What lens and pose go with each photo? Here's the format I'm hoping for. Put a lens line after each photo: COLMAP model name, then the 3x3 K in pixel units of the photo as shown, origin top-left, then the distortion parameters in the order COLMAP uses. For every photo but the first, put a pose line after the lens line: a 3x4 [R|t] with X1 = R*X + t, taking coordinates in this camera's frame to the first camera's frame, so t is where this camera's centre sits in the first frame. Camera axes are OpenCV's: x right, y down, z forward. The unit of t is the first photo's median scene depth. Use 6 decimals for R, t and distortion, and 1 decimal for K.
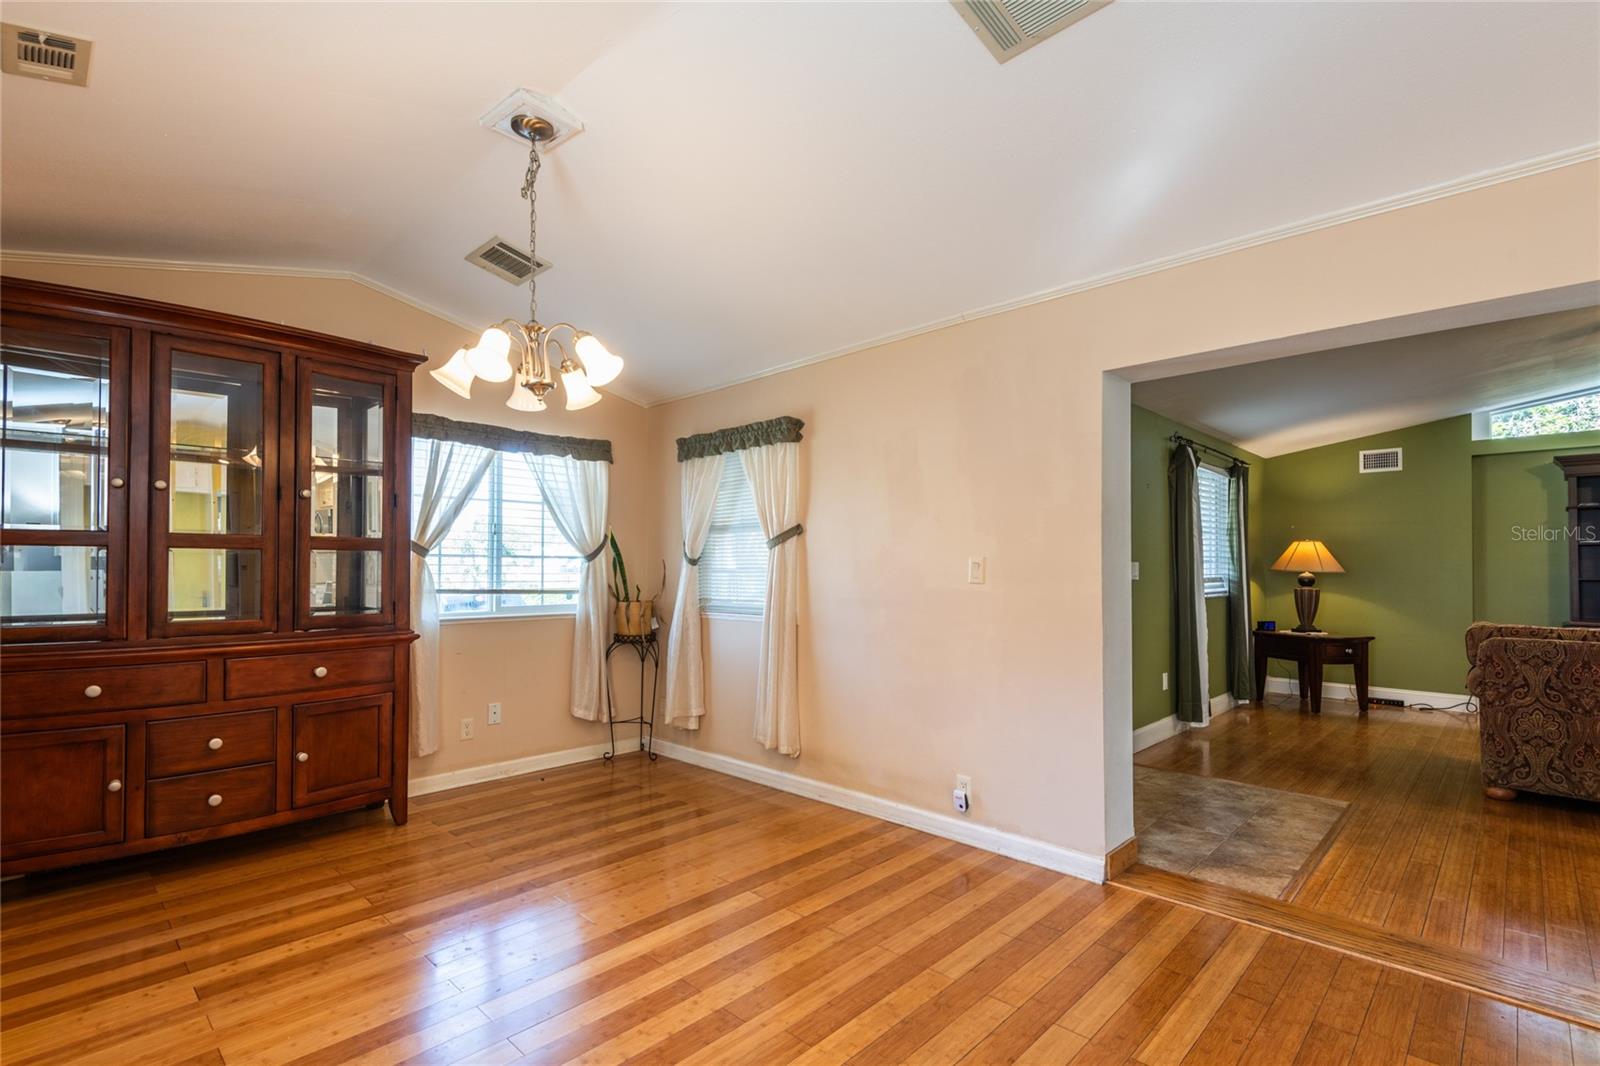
lens RADIAL K [[762.8, 0, 803.5], [0, 762.8, 560.9], [0, 0, 1]] dist [0.033534, -0.024141]
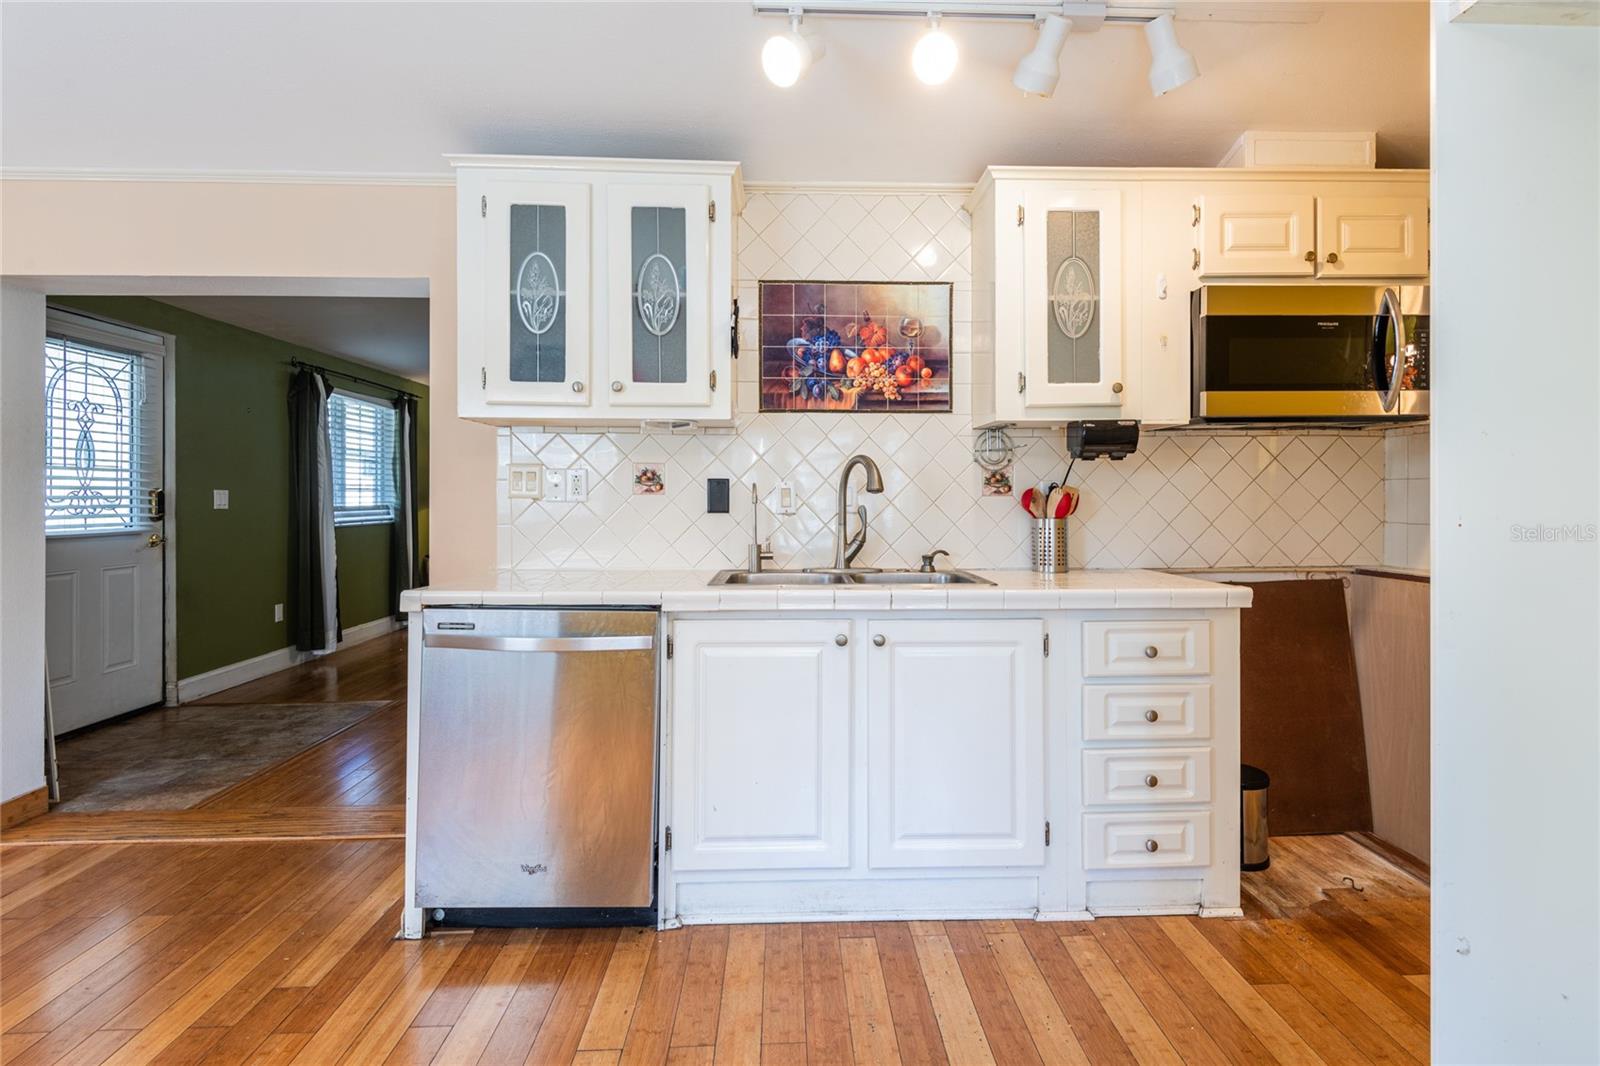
lens RADIAL K [[776.7, 0, 866.6], [0, 776.7, 495.0], [0, 0, 1]] dist [0.037792, -0.023888]
pose [[0.676099, -0.002781, 0.736805, 0.339255], [-0.001332, 0.999987, 0.004997, 0.002641], [-0.736809, -0.004359, 0.676087, -0.306972]]
